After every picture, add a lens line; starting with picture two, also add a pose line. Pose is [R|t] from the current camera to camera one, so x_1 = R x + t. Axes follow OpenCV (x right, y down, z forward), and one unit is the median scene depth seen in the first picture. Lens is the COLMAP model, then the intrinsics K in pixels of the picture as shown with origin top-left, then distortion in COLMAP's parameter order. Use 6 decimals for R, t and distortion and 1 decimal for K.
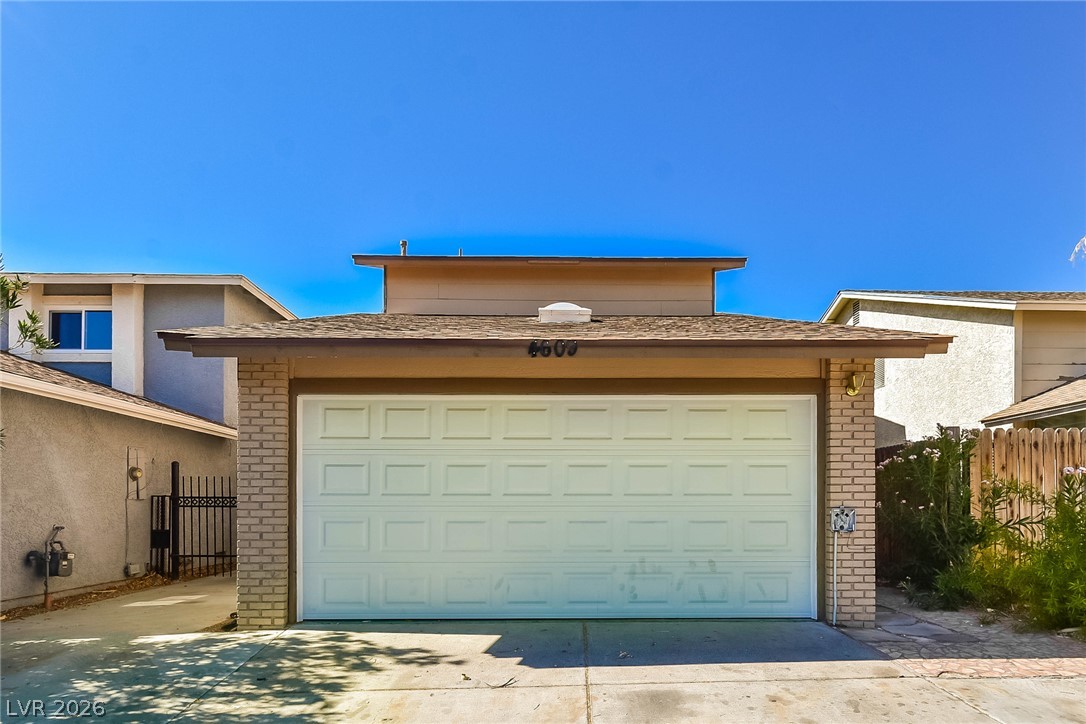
lens RADIAL K [[635.3, 0, 544.0], [0, 635.3, 506.2], [0, 0, 1]] dist [0.000917, -0.000312]
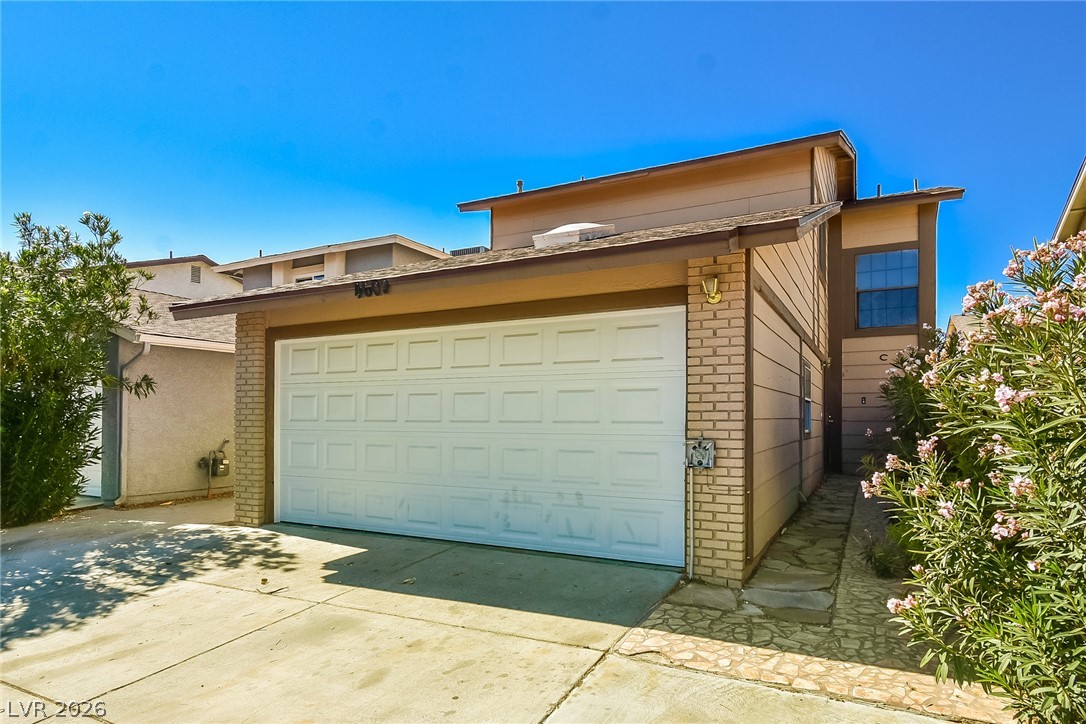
lens RADIAL K [[618.3, 0, 544.2], [0, 618.3, 414.6], [0, 0, 1]] dist [-0.000532, -0.001316]
pose [[0.878602, -0.001168, -0.477553, 0.650966], [-0.000741, 0.999992, -0.003808, -0.025474], [0.477554, 0.003699, 0.878594, 0.183941]]
